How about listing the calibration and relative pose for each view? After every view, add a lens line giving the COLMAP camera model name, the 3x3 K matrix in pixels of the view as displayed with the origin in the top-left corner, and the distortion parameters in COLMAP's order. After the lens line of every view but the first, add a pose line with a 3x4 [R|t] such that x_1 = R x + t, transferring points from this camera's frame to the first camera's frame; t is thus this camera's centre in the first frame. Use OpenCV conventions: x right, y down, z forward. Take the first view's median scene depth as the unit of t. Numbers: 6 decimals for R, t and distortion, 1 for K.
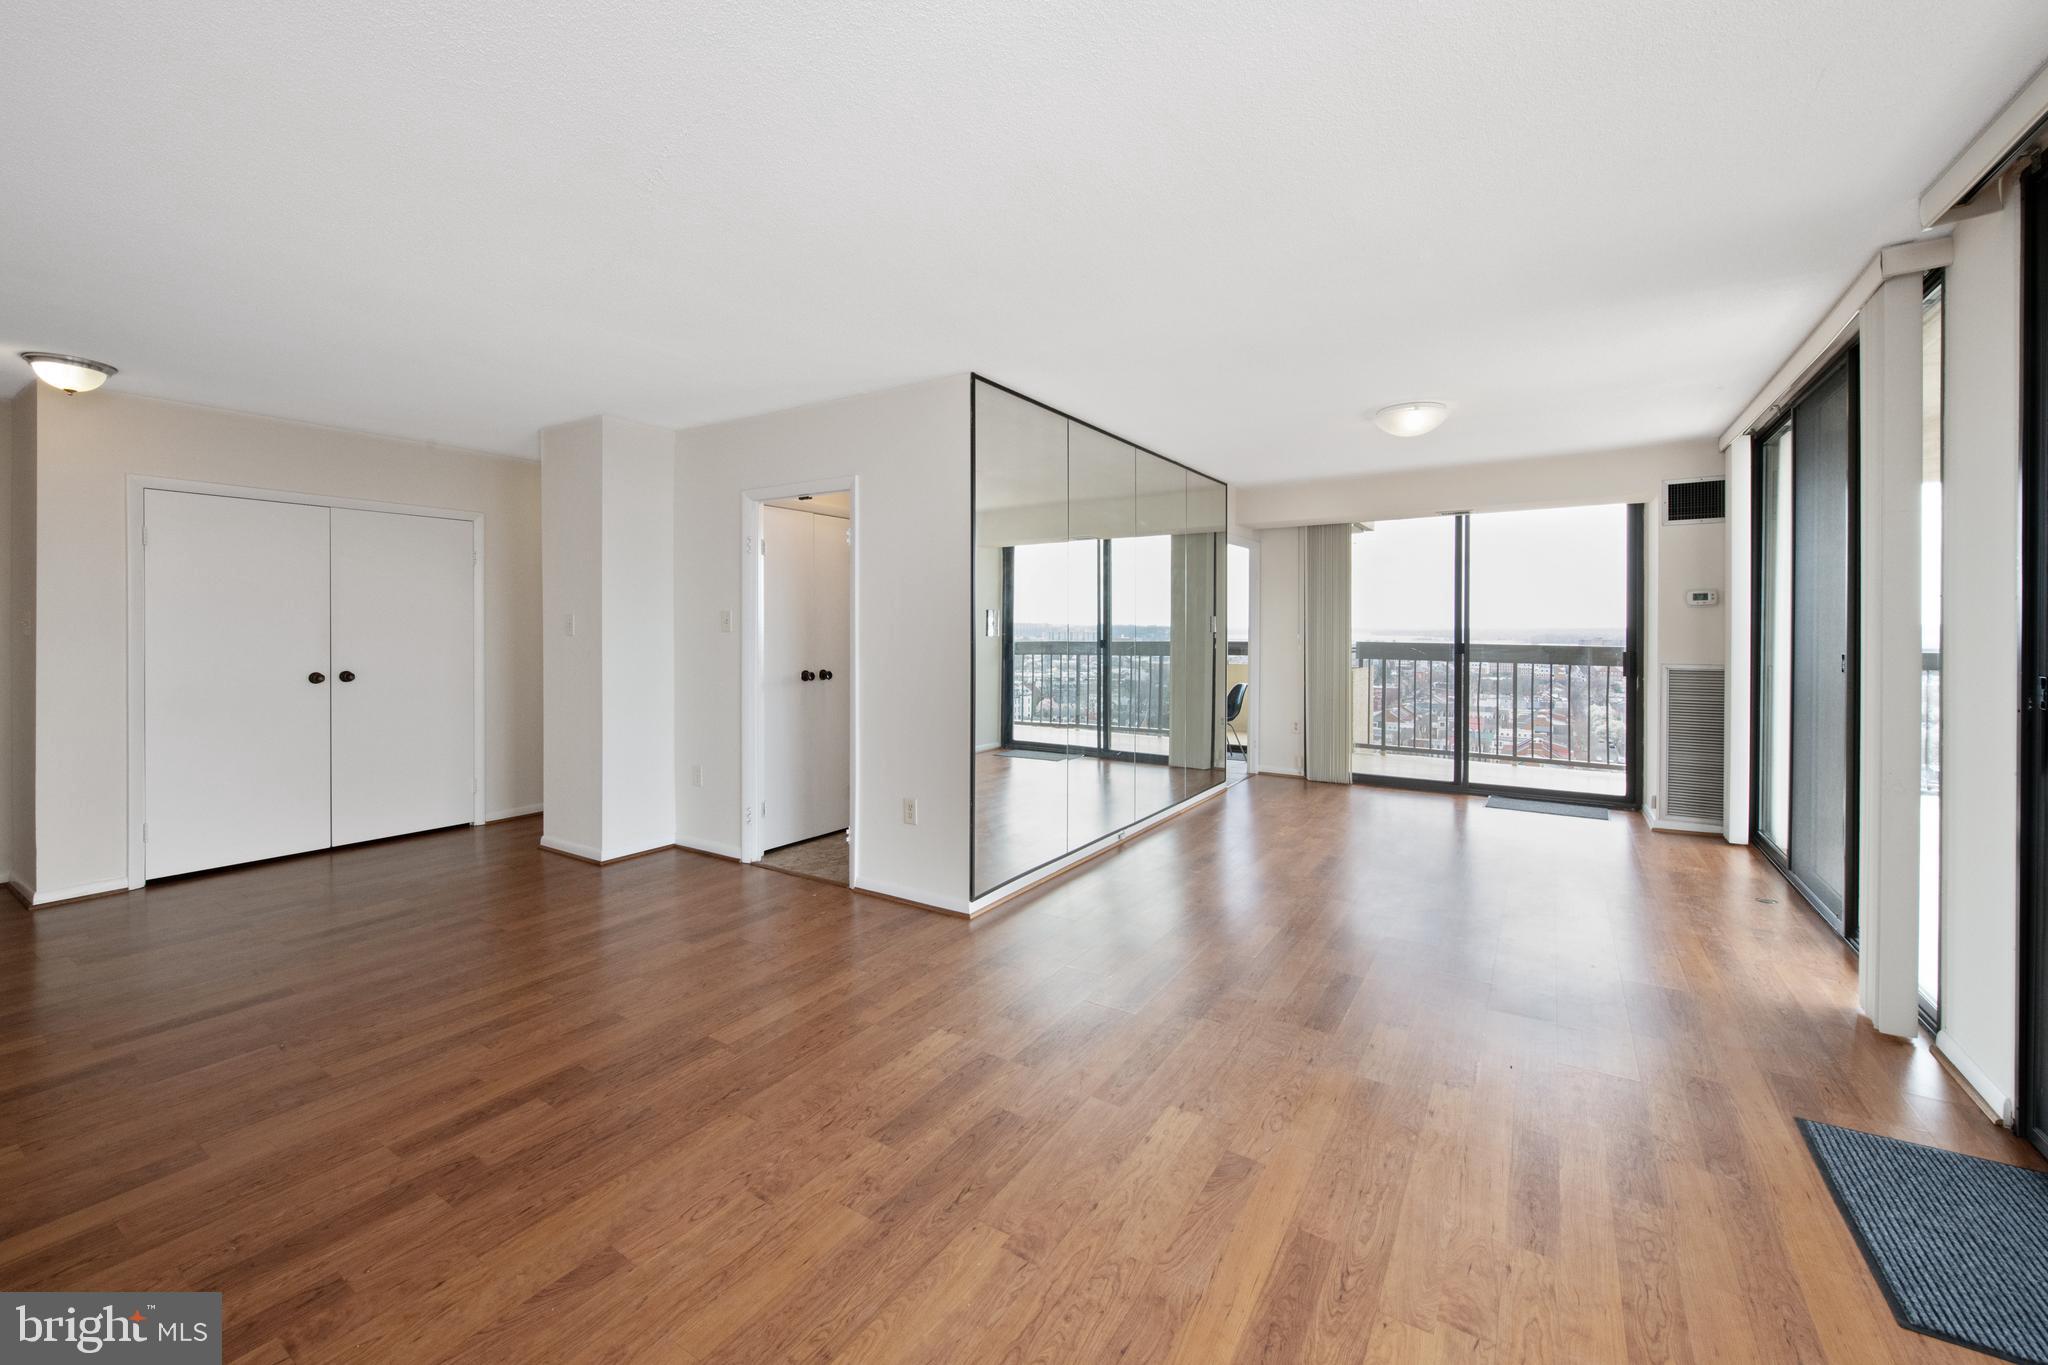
lens RADIAL K [[816.2, 0, 1030.3], [0, 816.2, 637.1], [0, 0, 1]] dist [0.007981, -0.000494]
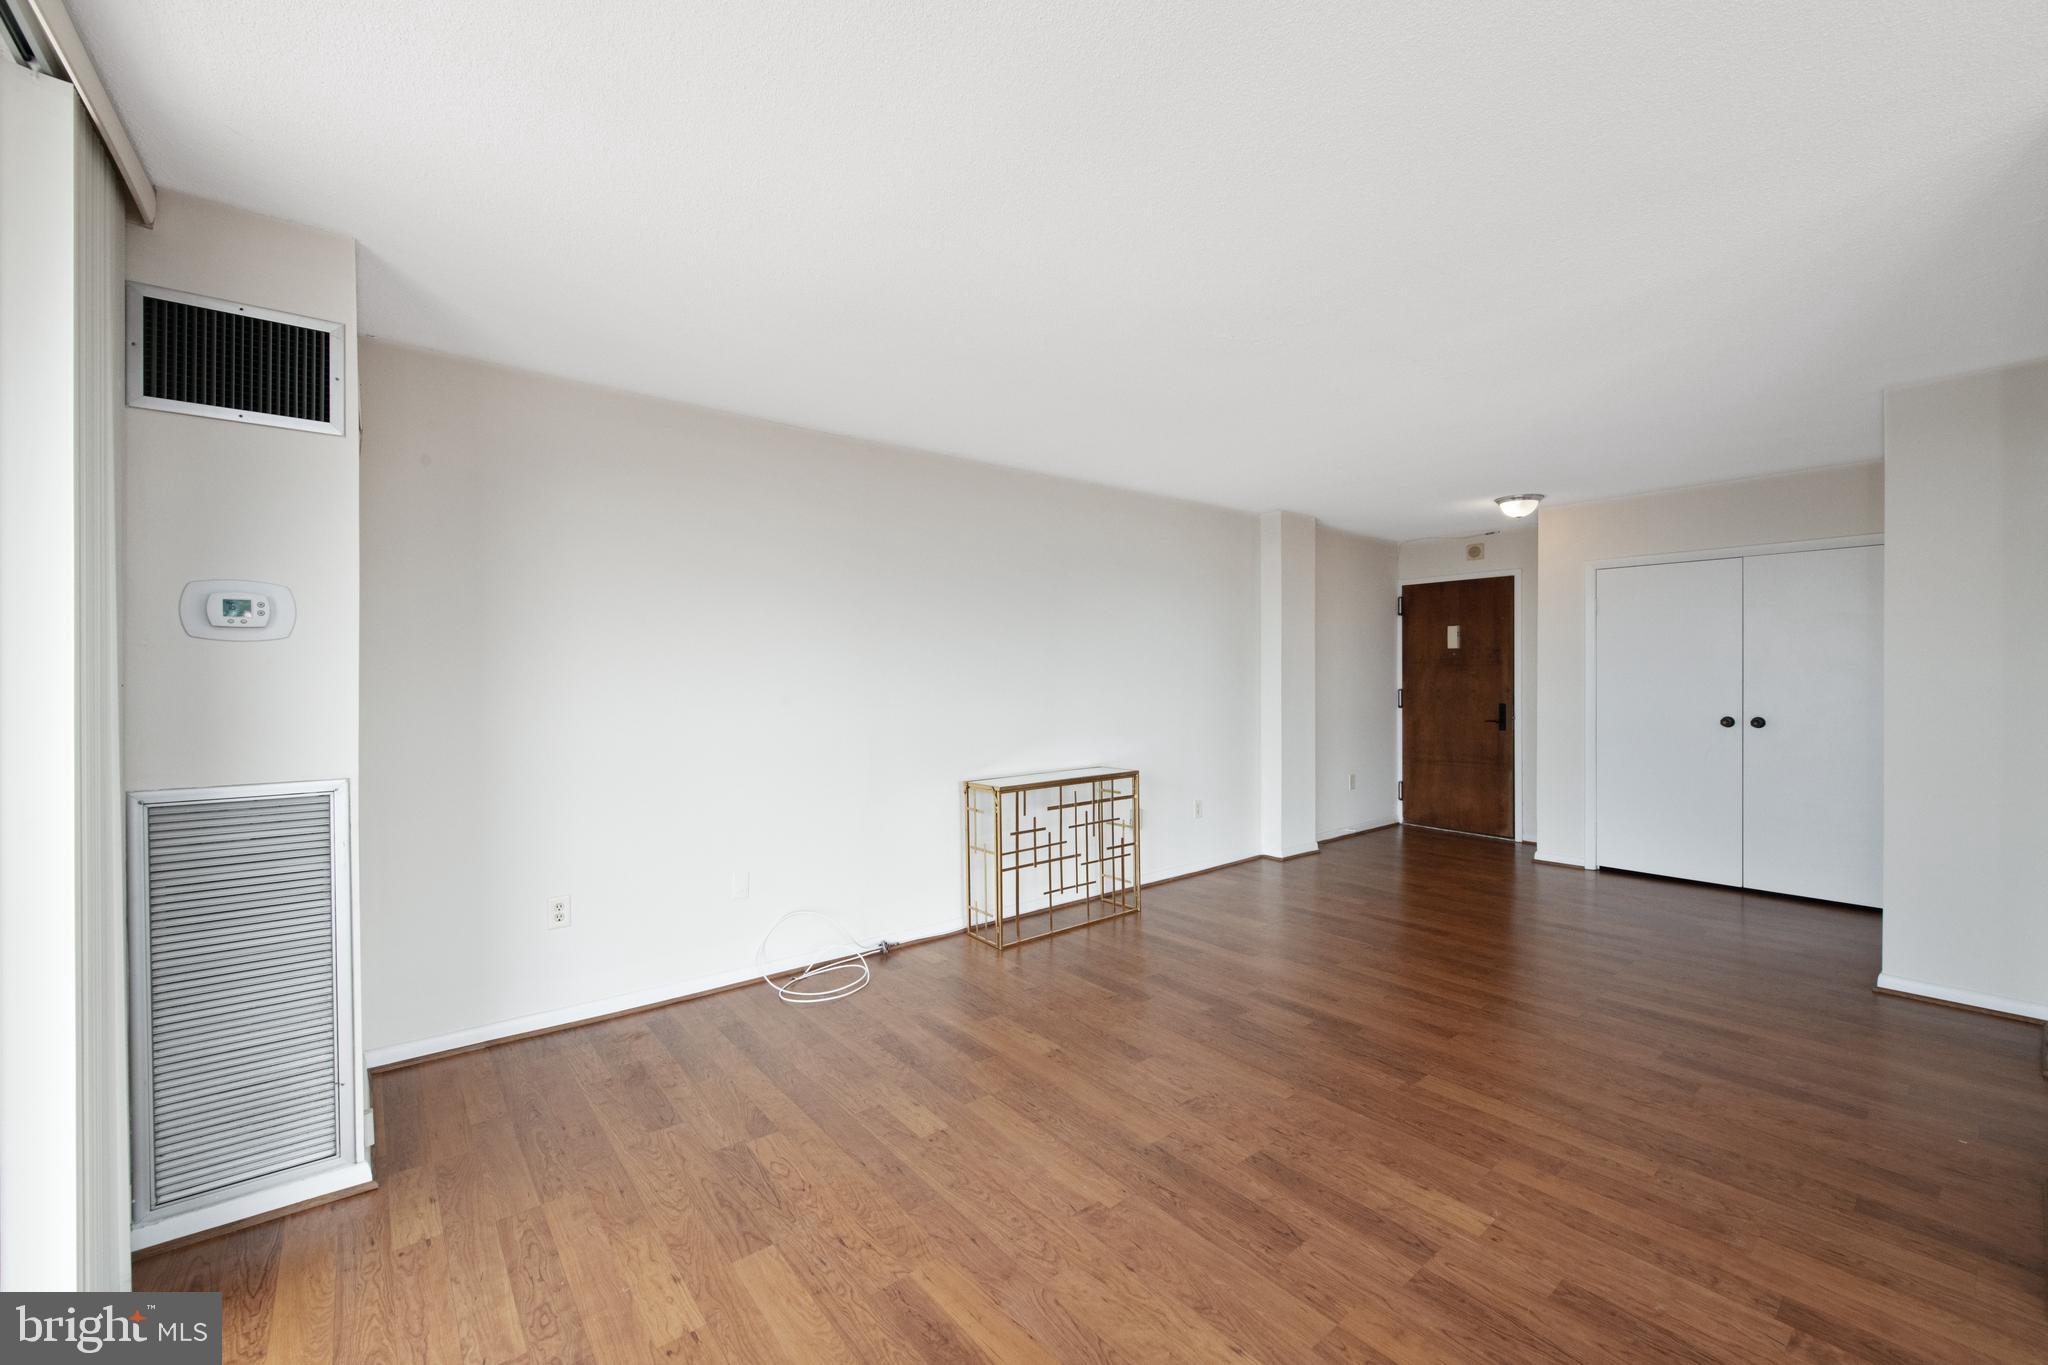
lens RADIAL K [[838.3, 0, 1024.0], [0, 838.3, 682.5], [0, 0, 1]] dist [0.002000, 0.000008]
pose [[-0.327663, 0.008342, -0.944758, 0.970985], [-0.004500, 0.999936, 0.010390, -0.017495], [0.944784, 0.007656, -0.327605, 1.095894]]
